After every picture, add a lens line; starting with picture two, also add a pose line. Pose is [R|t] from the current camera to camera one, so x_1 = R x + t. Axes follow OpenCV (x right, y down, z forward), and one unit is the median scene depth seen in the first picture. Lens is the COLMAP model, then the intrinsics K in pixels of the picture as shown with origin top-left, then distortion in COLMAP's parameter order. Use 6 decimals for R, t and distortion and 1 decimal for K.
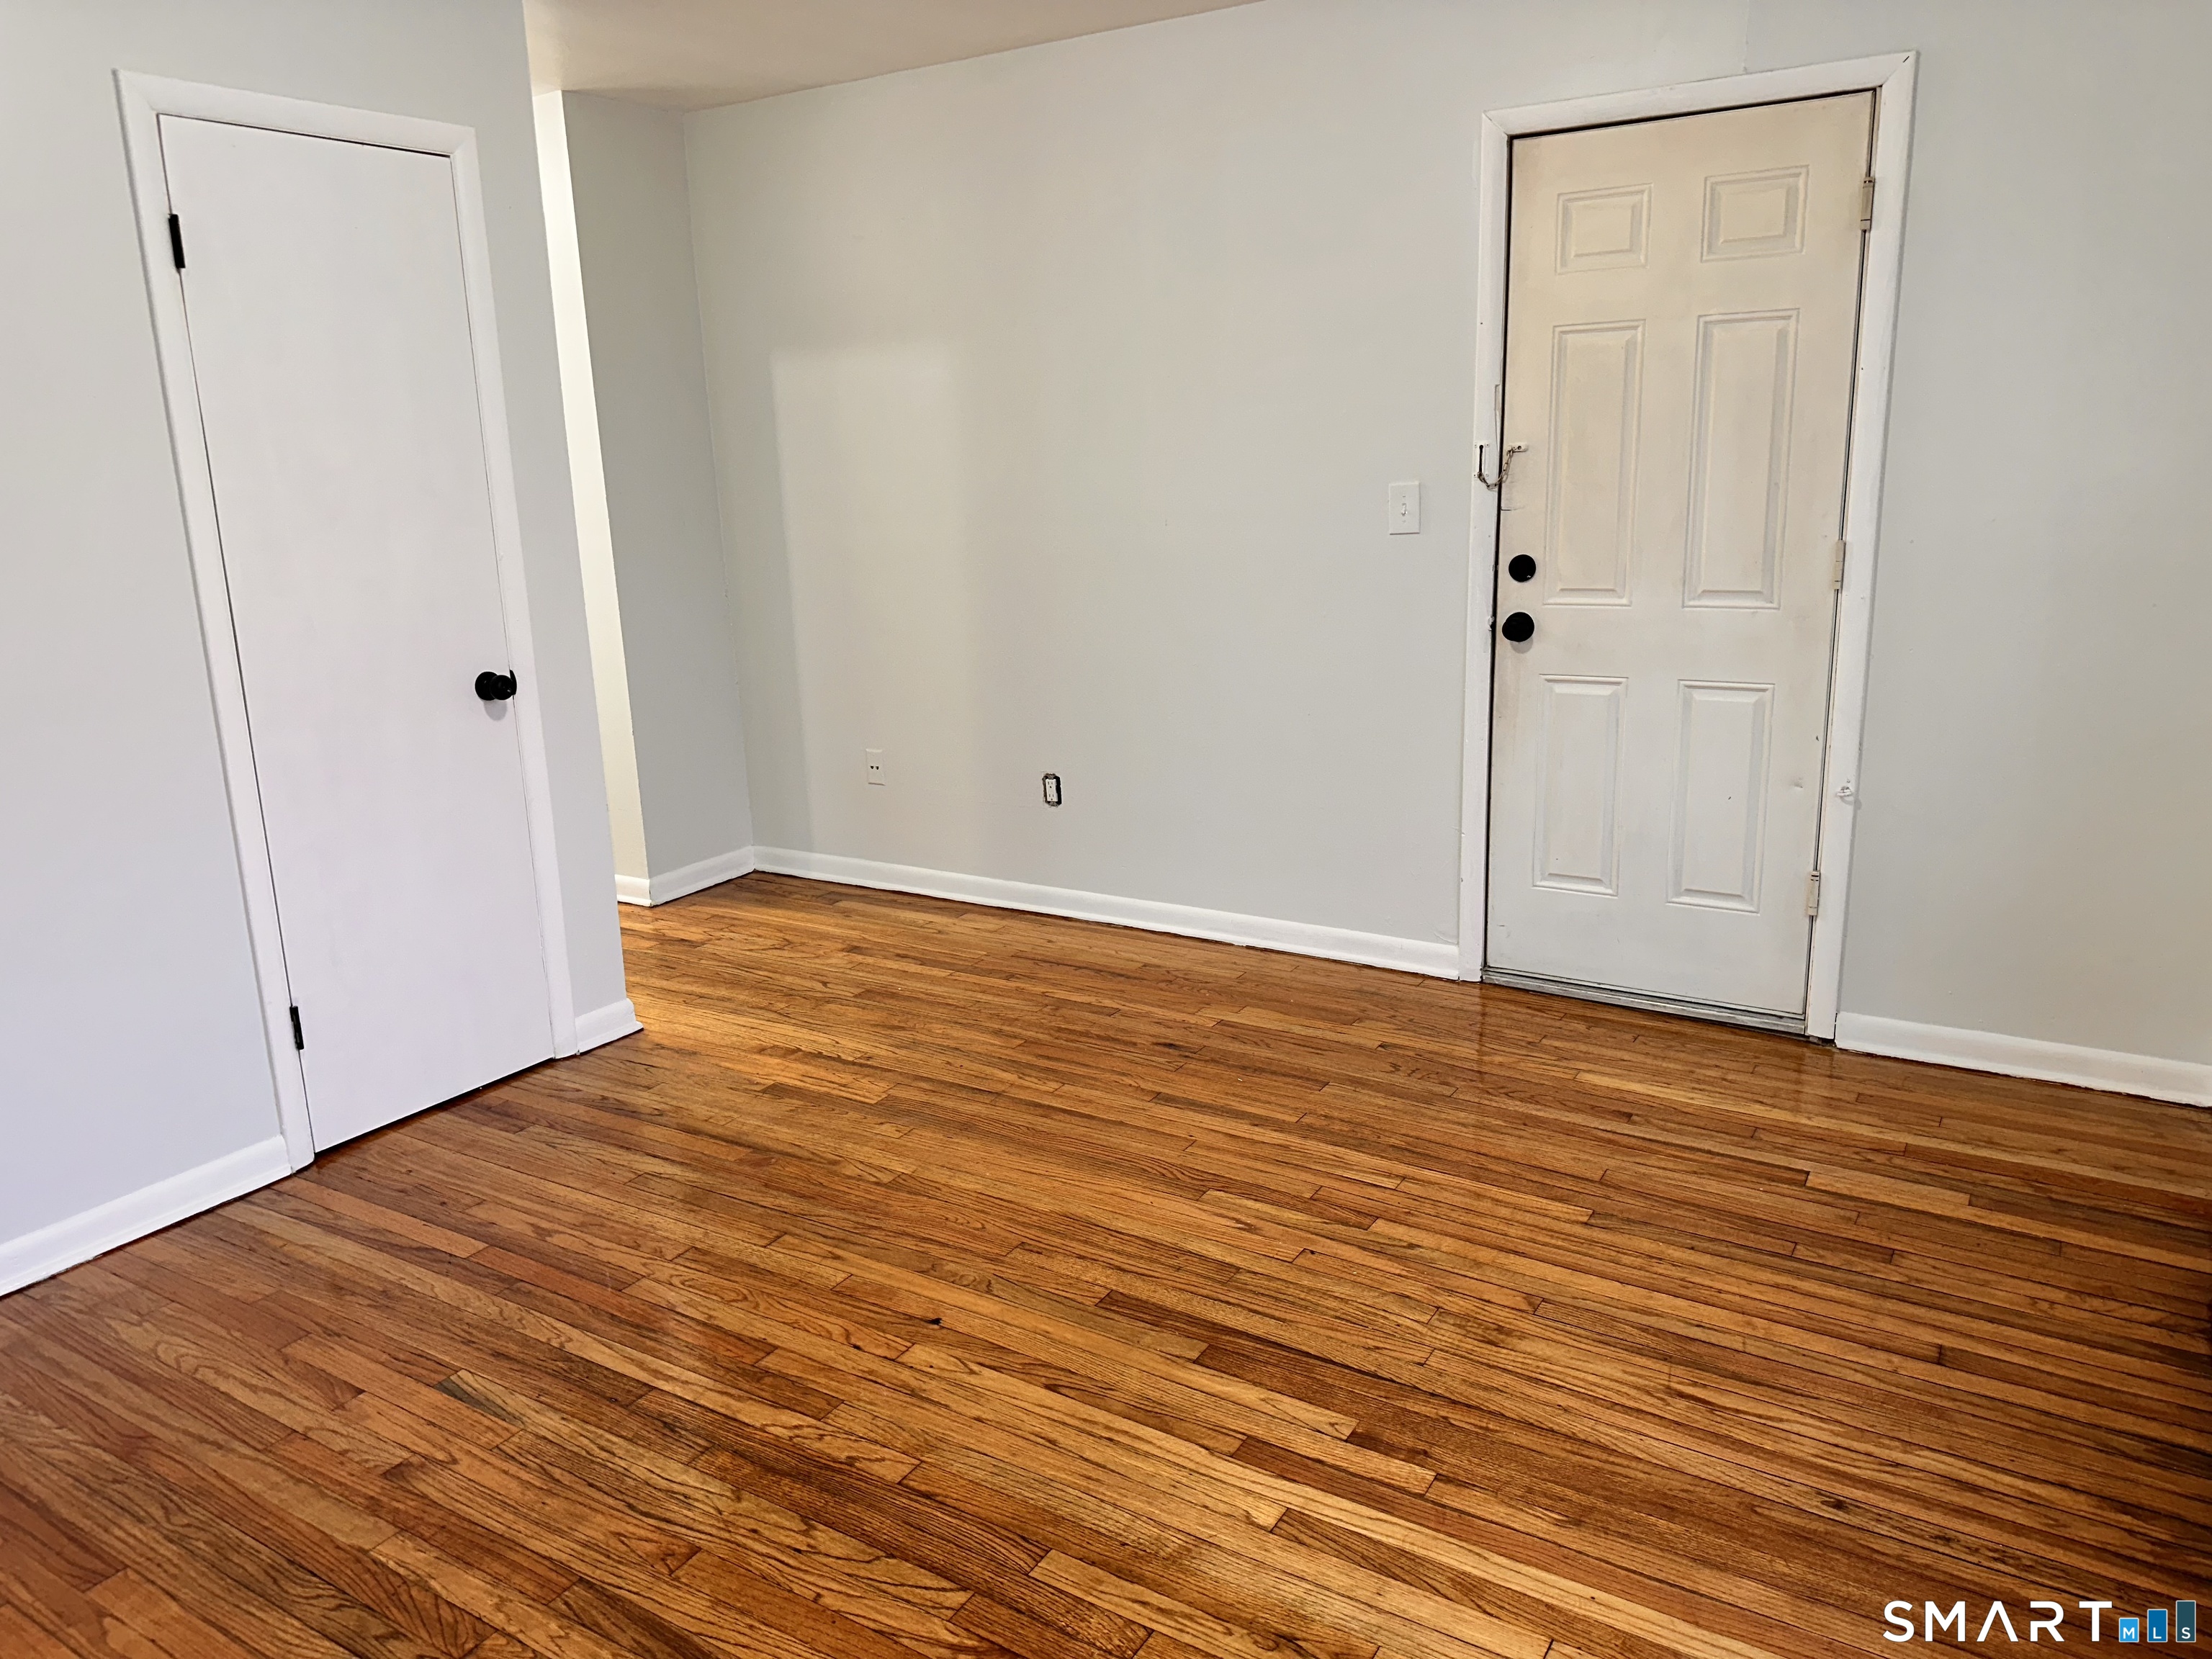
lens RADIAL K [[1557.1, 0, 1093.9], [0, 1557.1, 824.8], [0, 0, 1]] dist [0.050862, -0.069366]
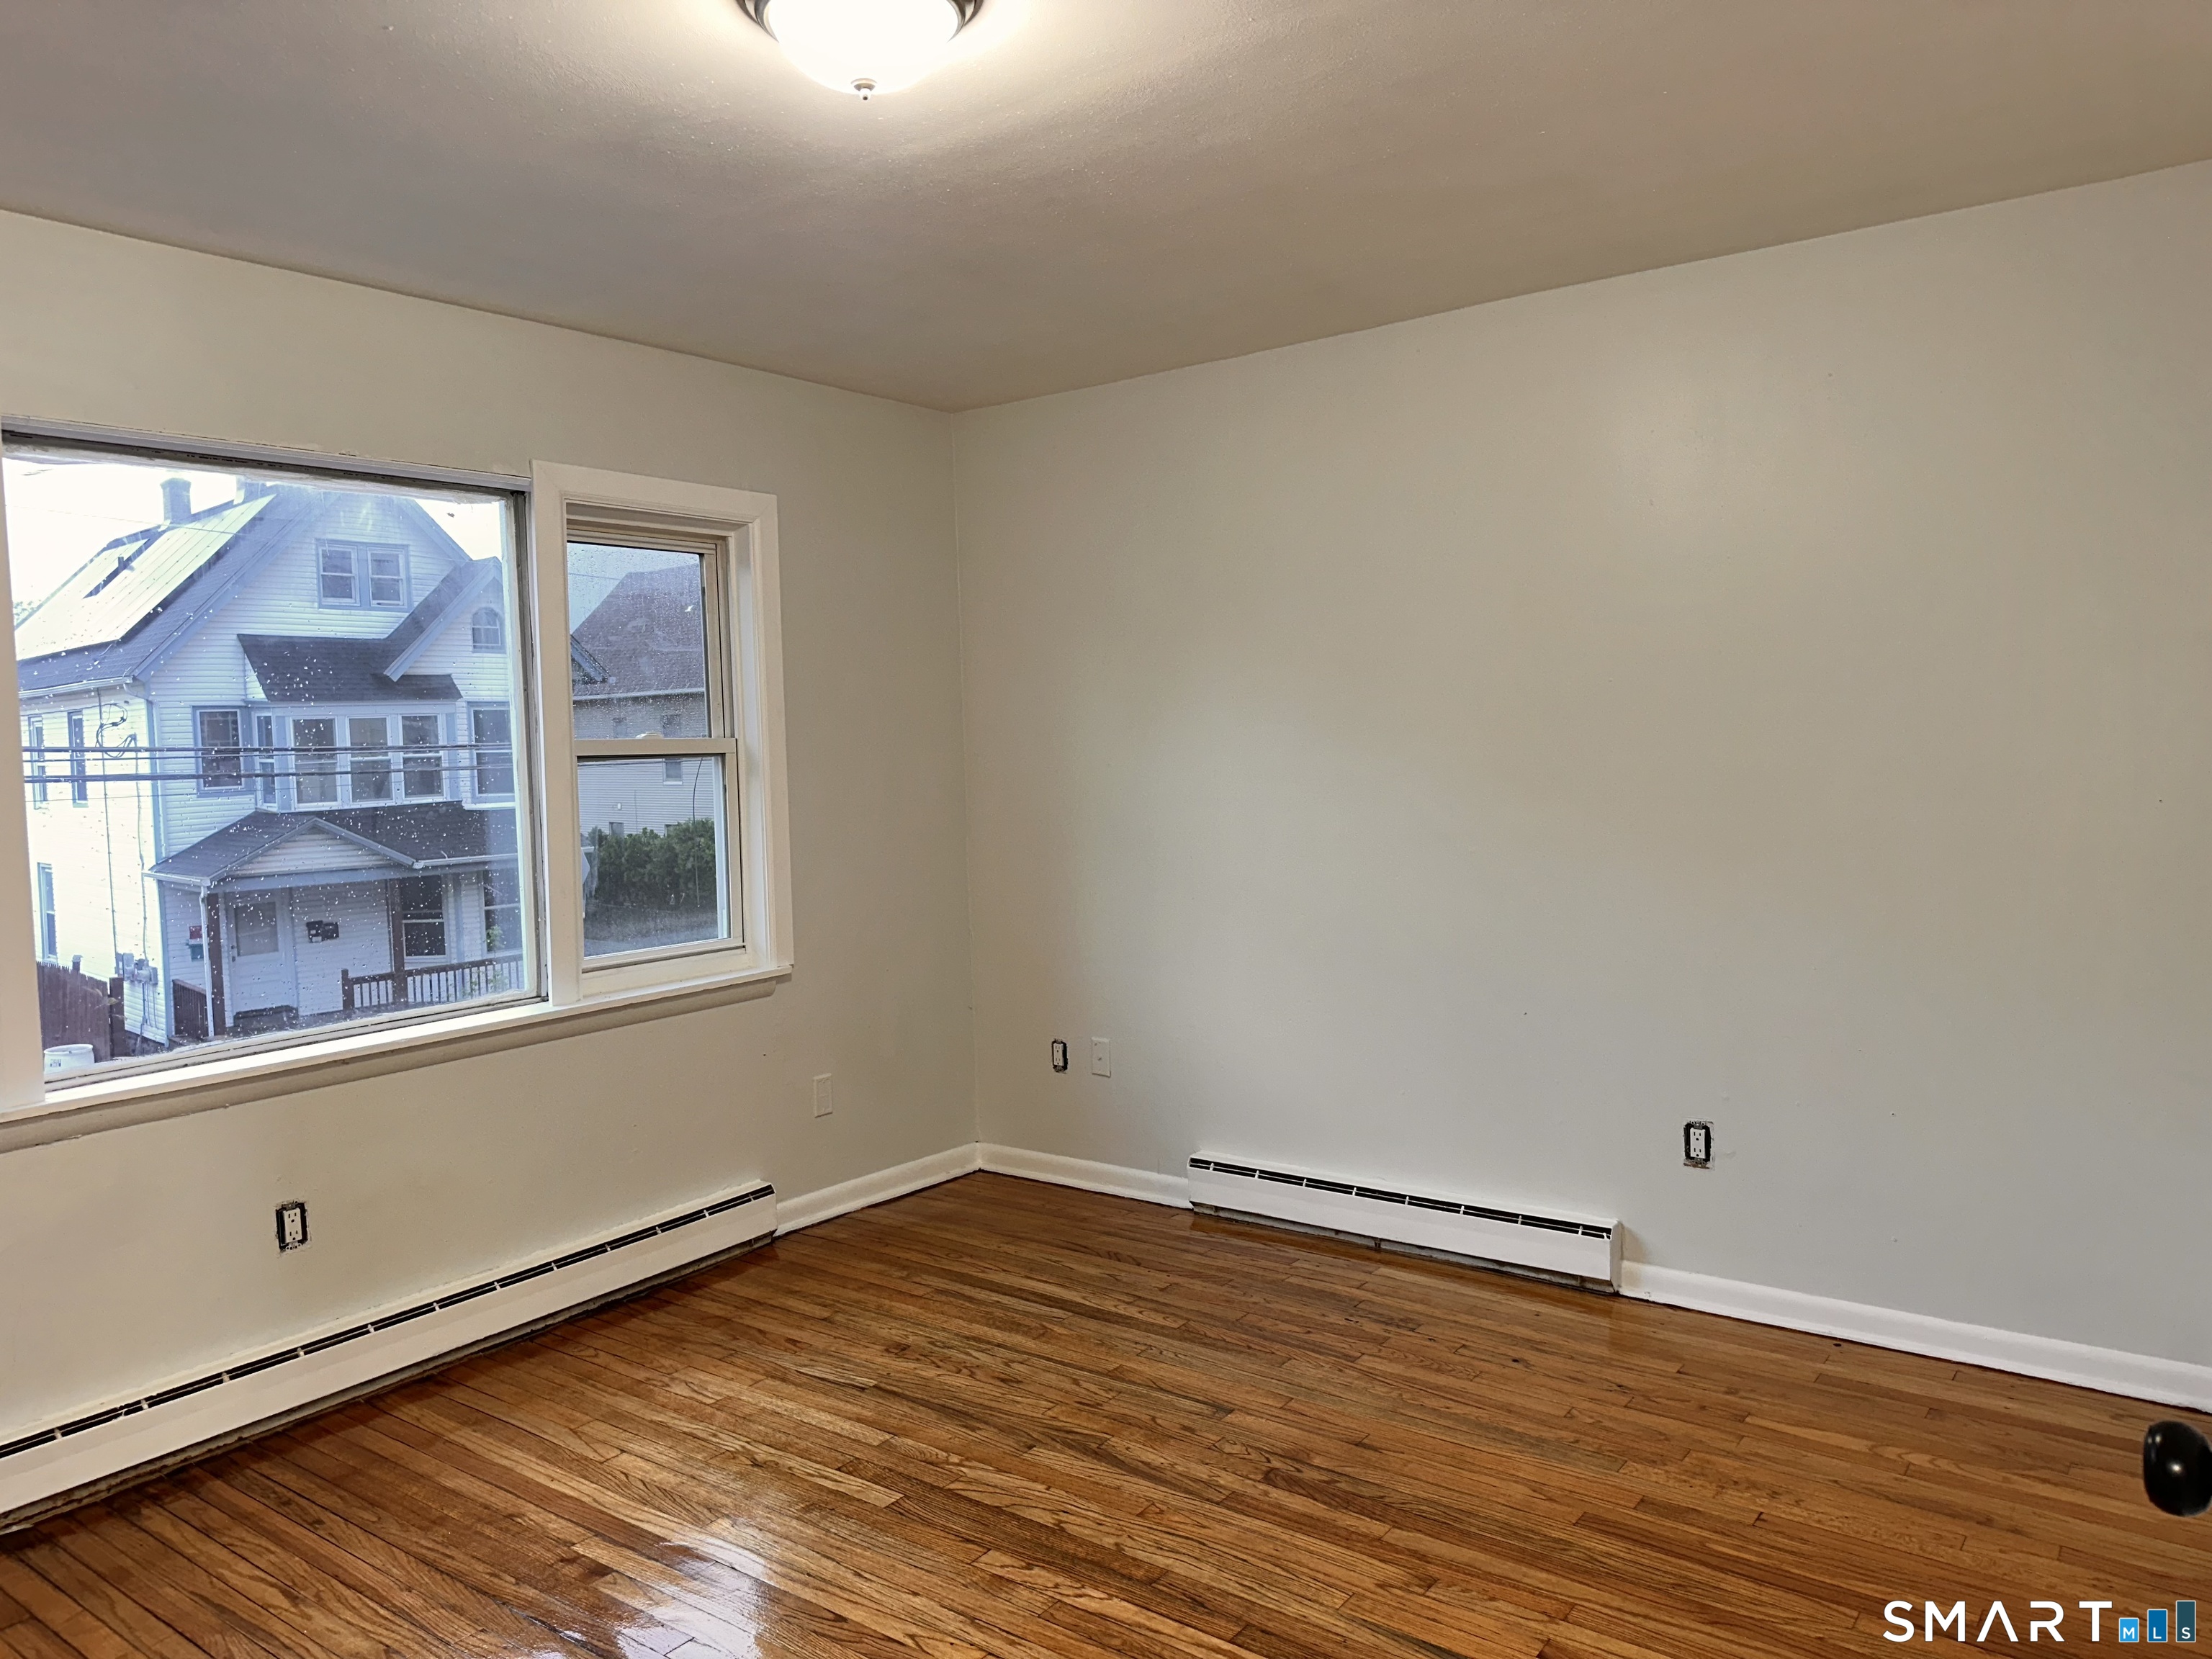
lens RADIAL K [[1557.1, 0, 1093.9], [0, 1557.1, 824.8], [0, 0, 1]] dist [0.050862, -0.069366]
pose [[-0.994405, 0.058886, 0.087698, -0.306338], [0.081908, 0.954085, 0.288121, -0.417523], [-0.066705, 0.293692, -0.953570, 1.766002]]
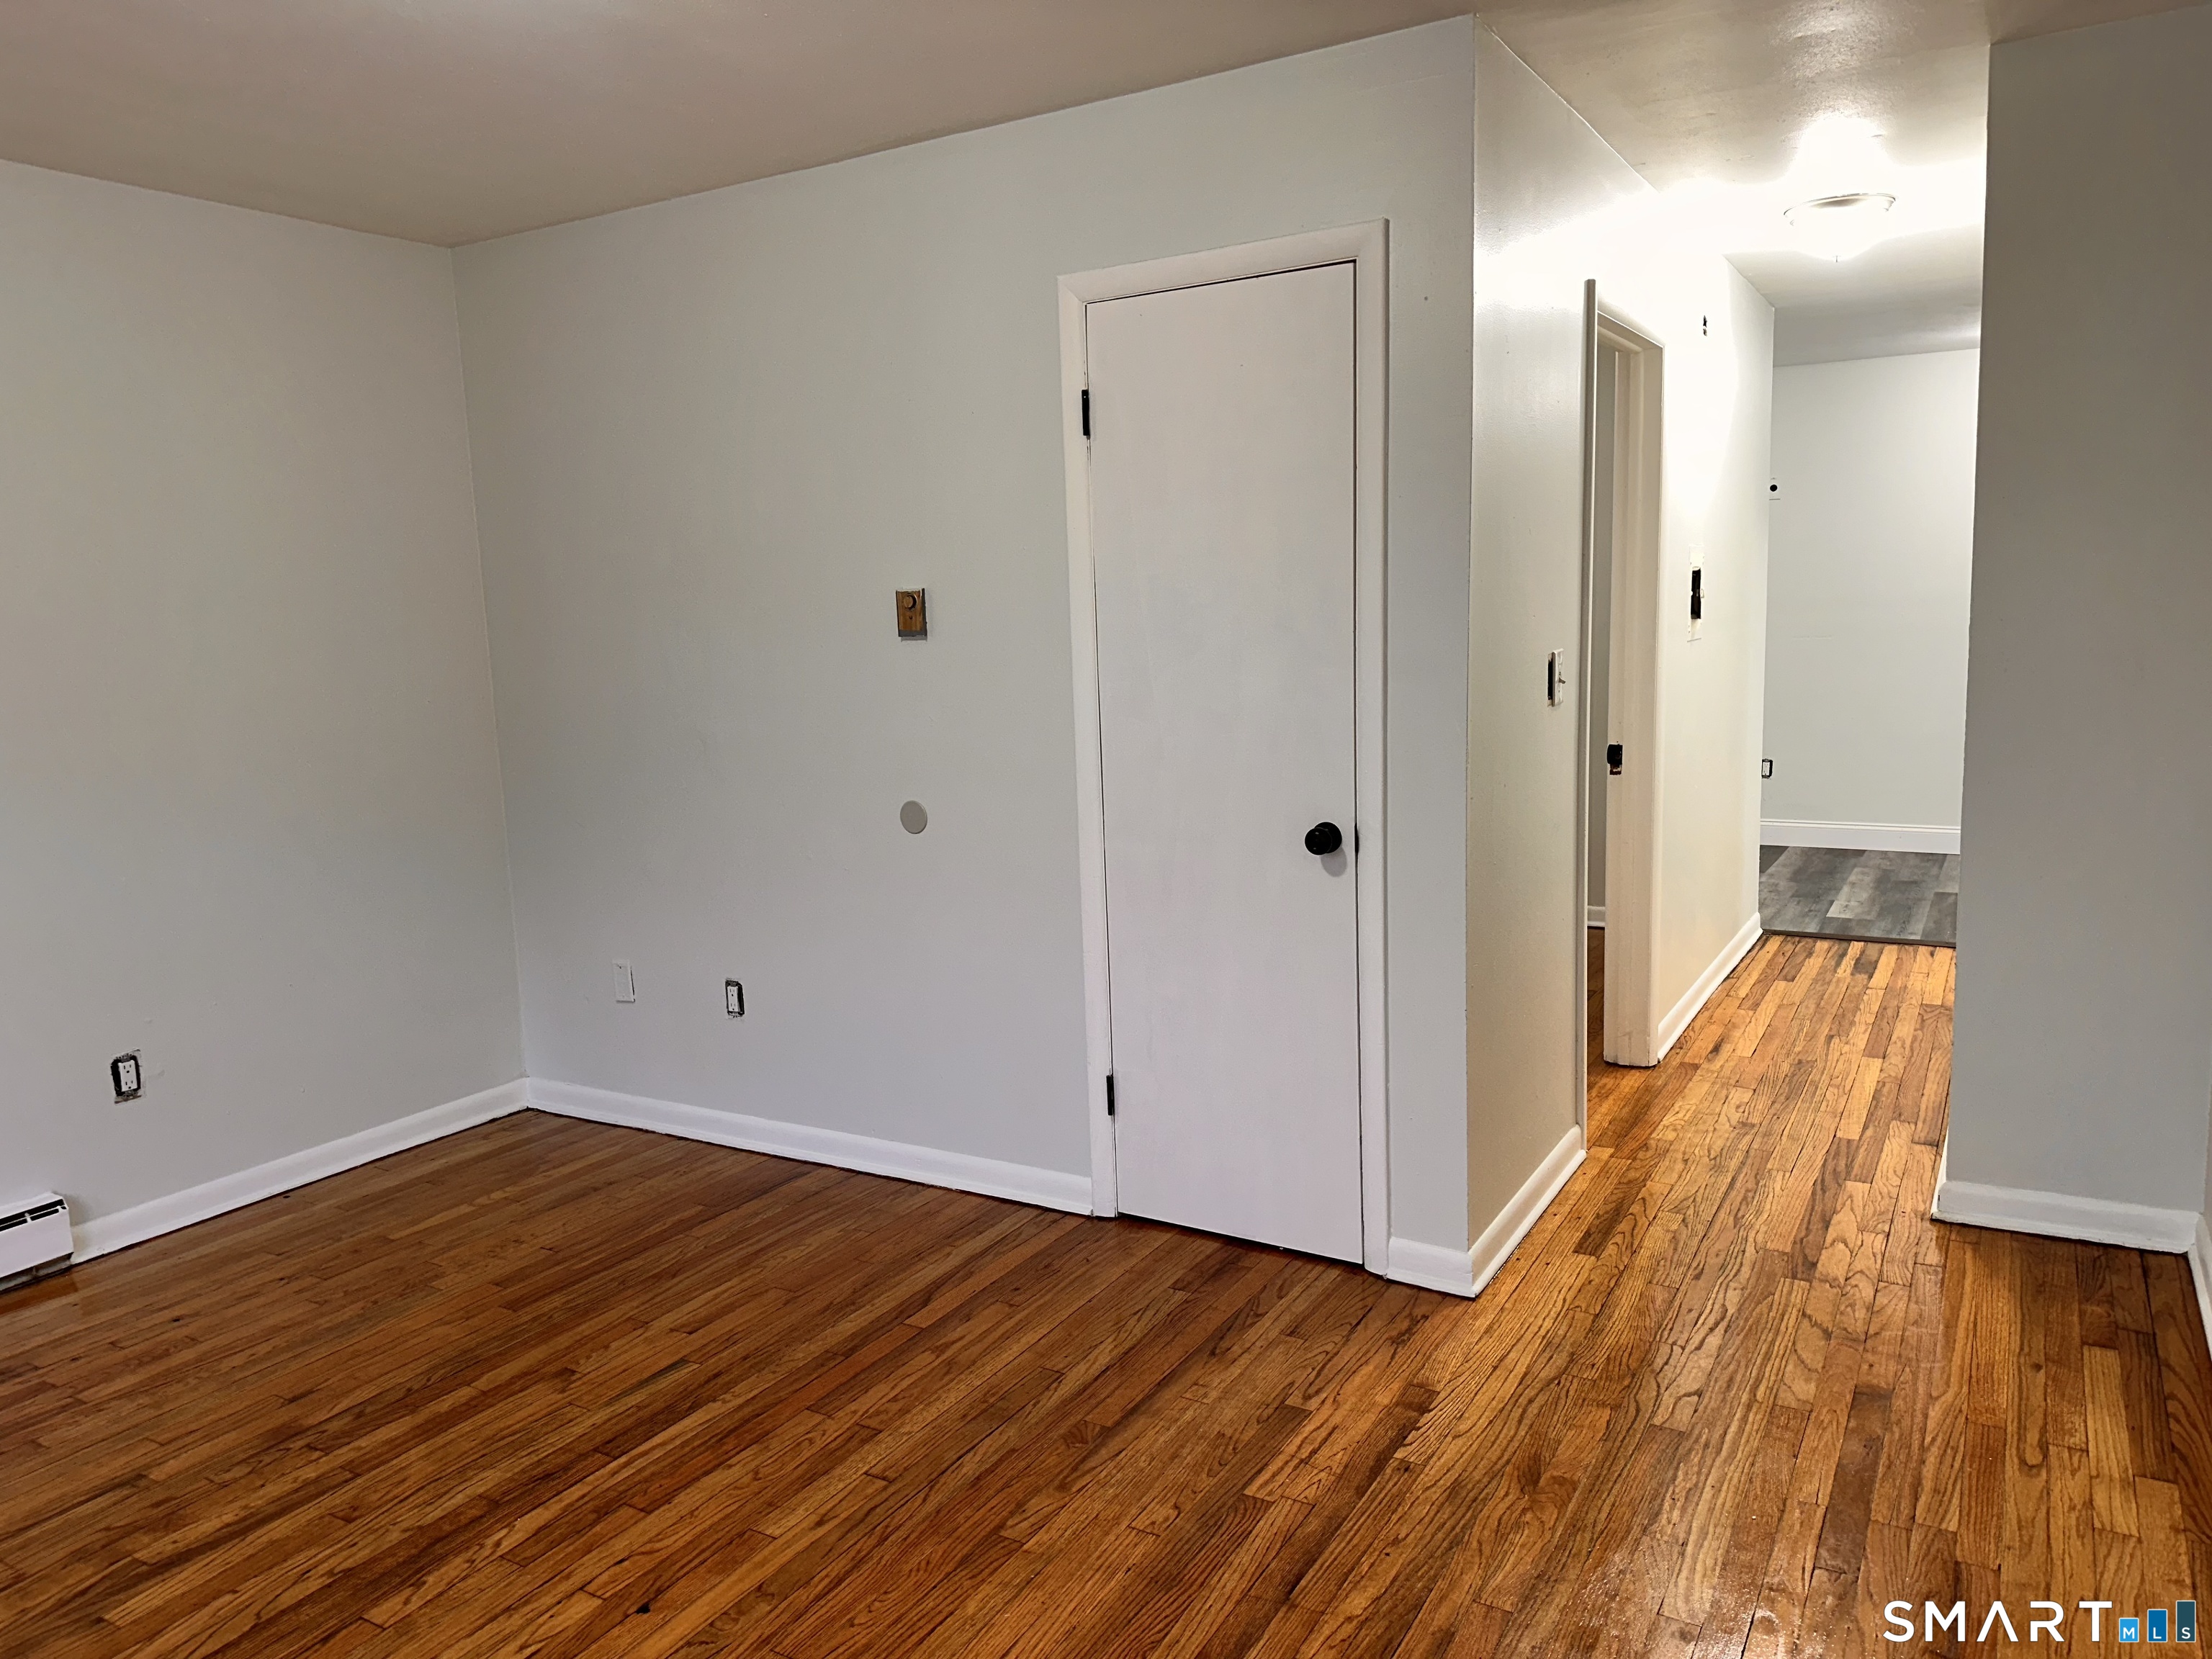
lens RADIAL K [[1557.1, 0, 1093.9], [0, 1557.1, 824.8], [0, 0, 1]] dist [0.050862, -0.069366]
pose [[0.019064, 0.176555, -0.984106, 0.715437], [-0.200552, 0.964955, 0.169234, -0.315381], [0.979498, 0.194138, 0.053804, 1.160179]]
